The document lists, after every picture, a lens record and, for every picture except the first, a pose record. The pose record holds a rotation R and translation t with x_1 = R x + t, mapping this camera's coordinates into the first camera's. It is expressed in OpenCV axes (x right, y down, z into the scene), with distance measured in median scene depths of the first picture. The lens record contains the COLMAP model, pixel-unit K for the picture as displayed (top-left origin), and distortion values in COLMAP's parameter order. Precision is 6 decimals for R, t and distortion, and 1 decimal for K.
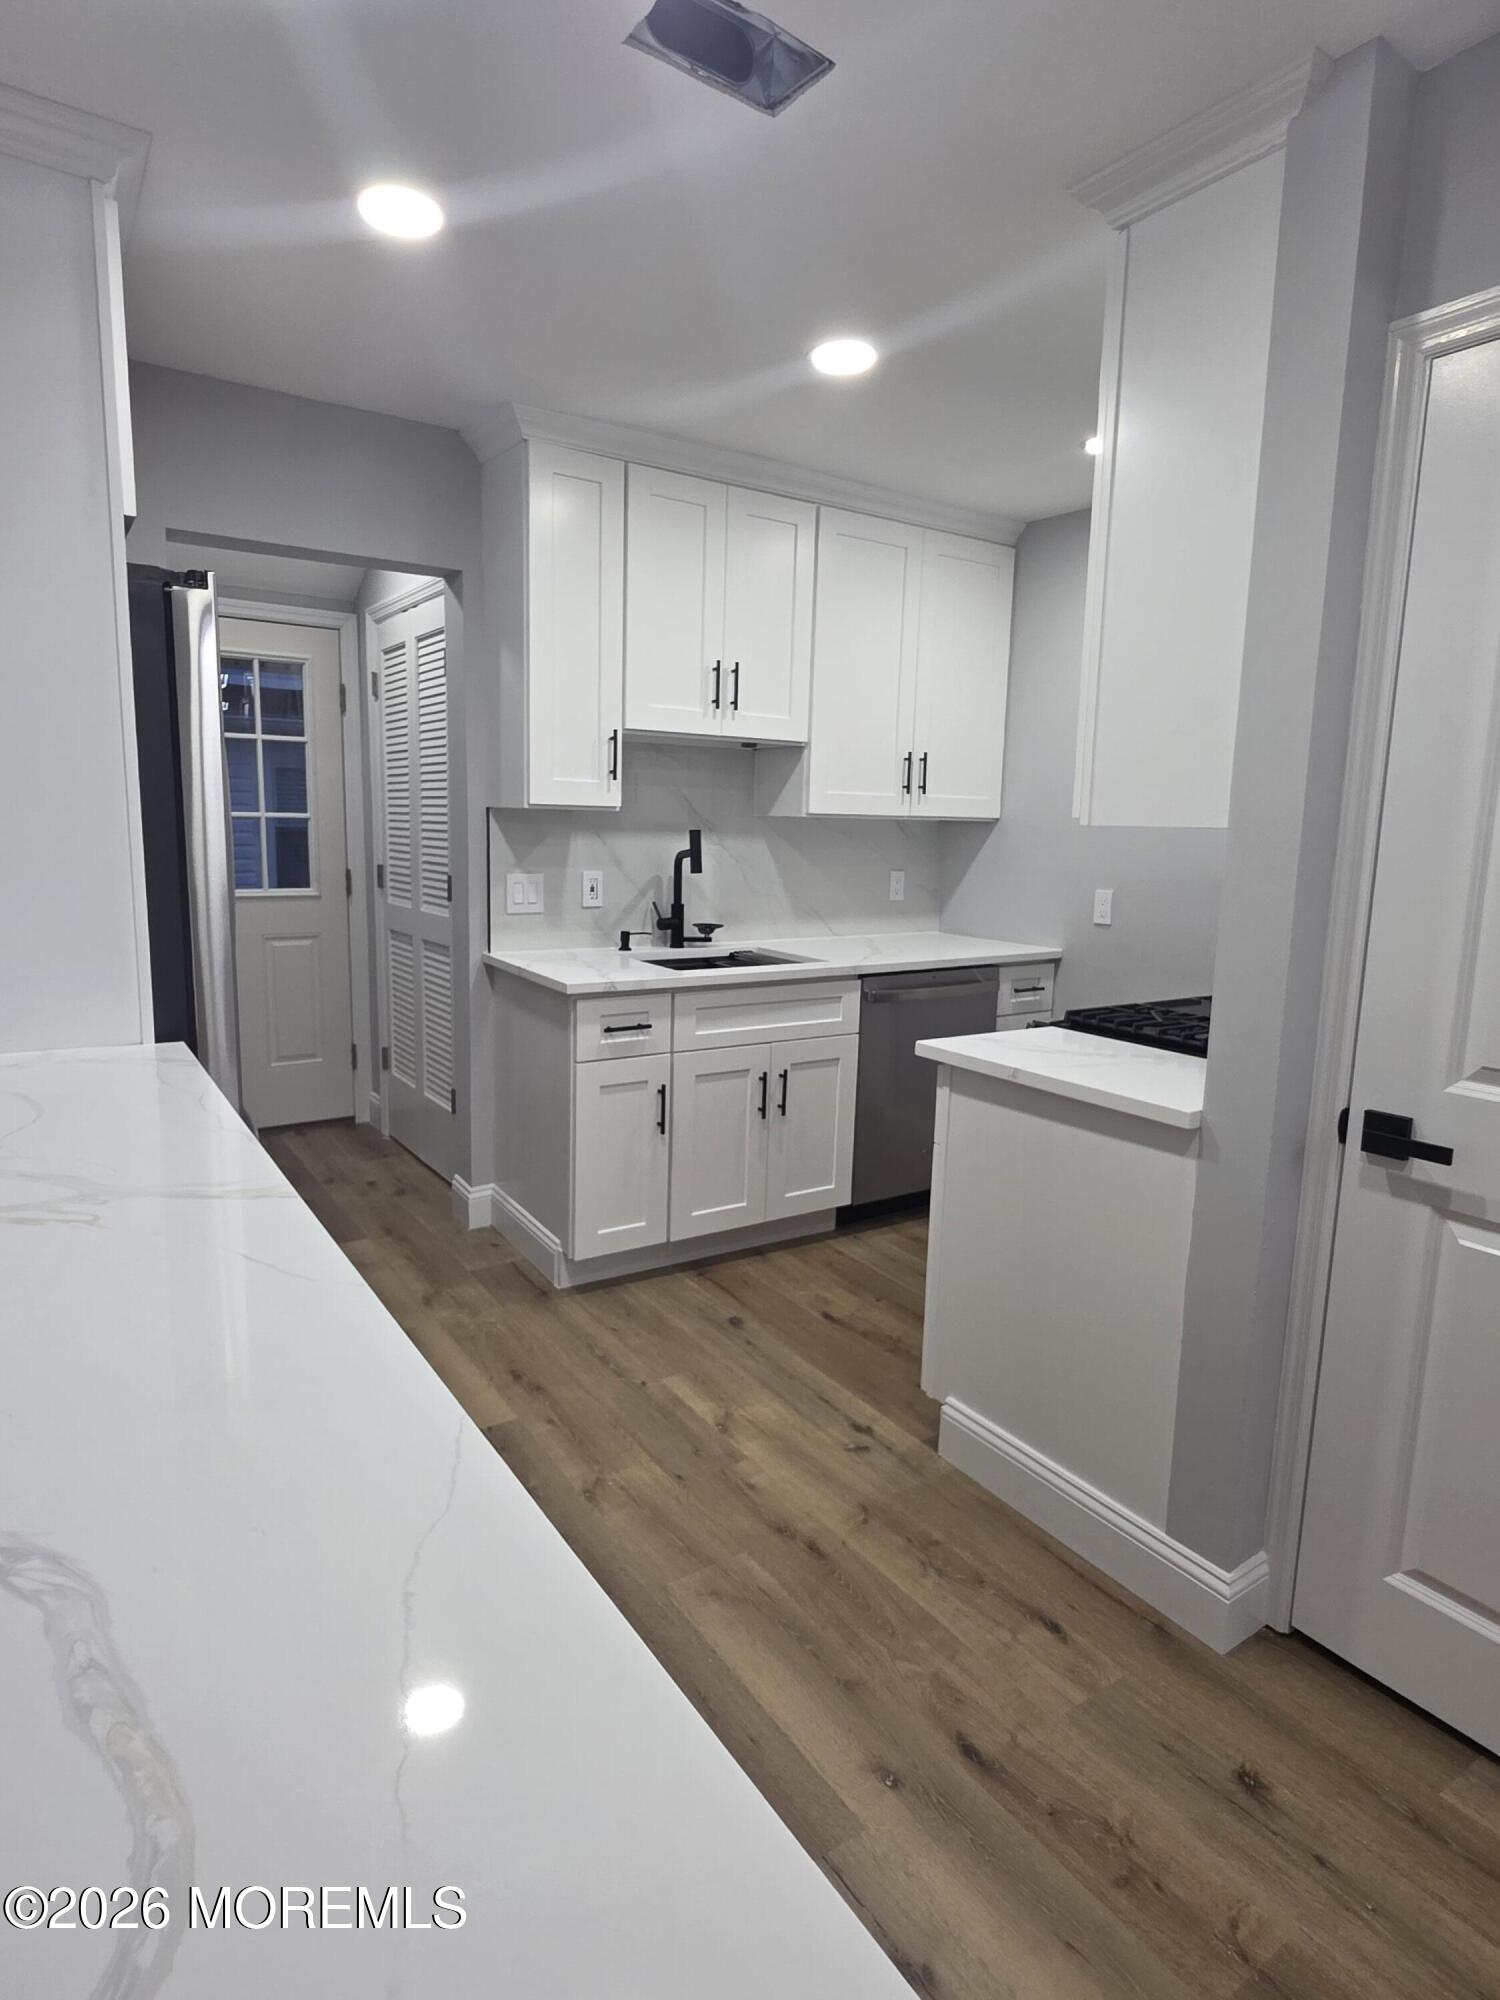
lens RADIAL K [[1100.3, 0, 750.0], [0, 1100.3, 1000.0], [0, 0, 1]] dist [-0.002445, -0.001435]
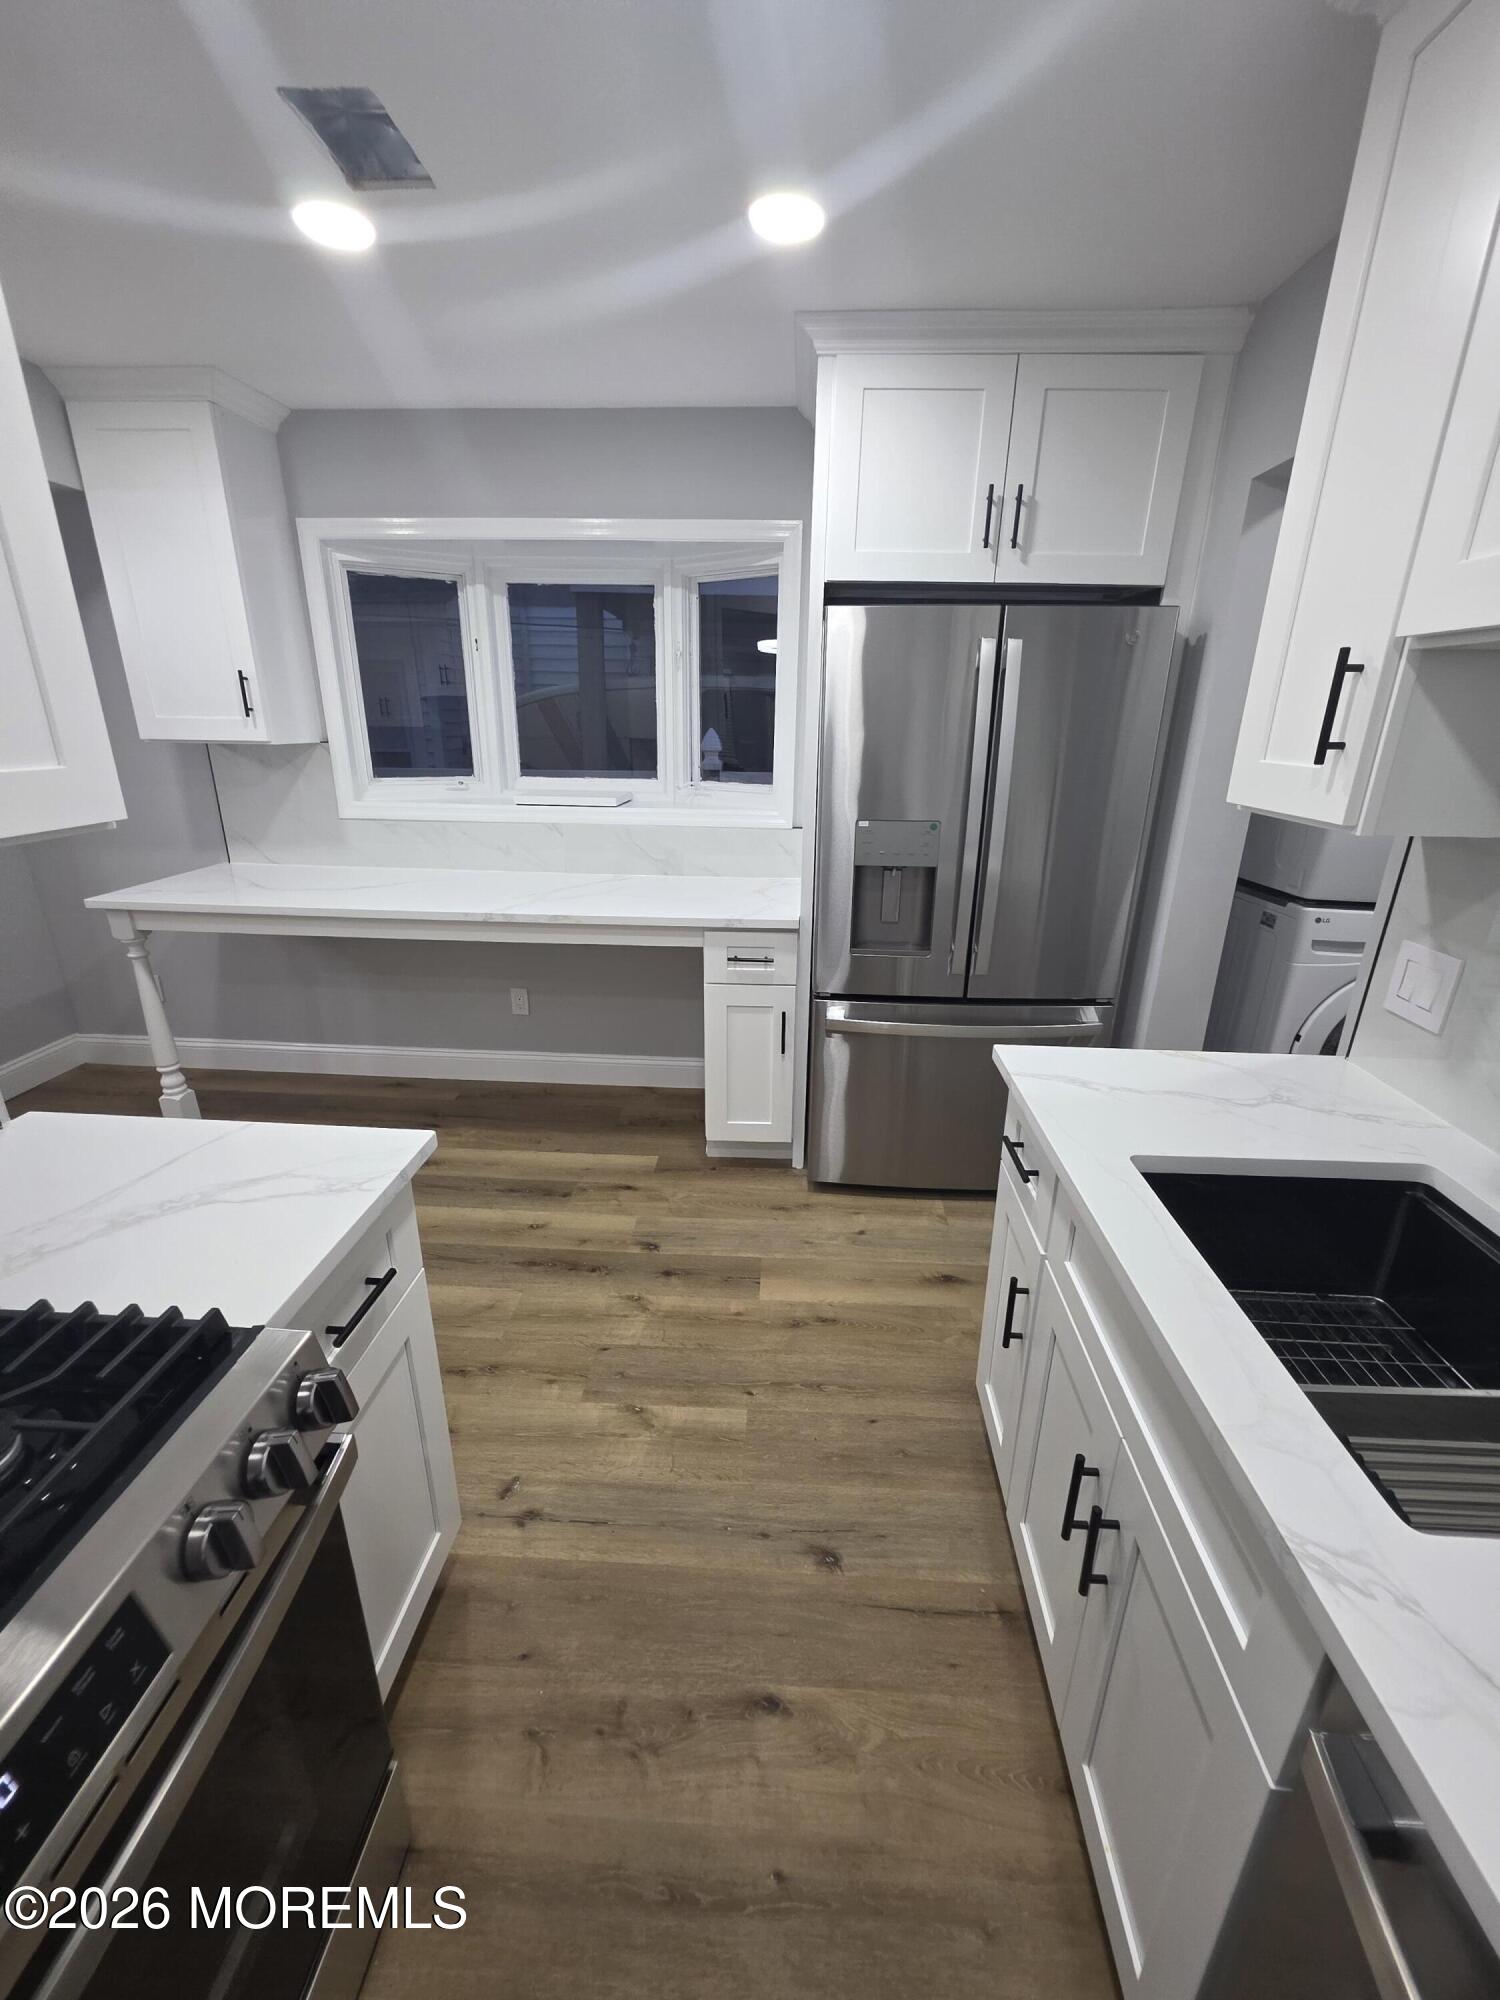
lens RADIAL K [[808.4, 0, 759.4], [0, 808.4, 999.0], [0, 0, 1]] dist [0.000395, -0.000074]
pose [[-0.602556, 0.237900, -0.761794, 0.311889], [-0.155170, 0.901398, 0.404232, -0.222805], [0.782846, 0.361780, -0.506228, 1.073967]]
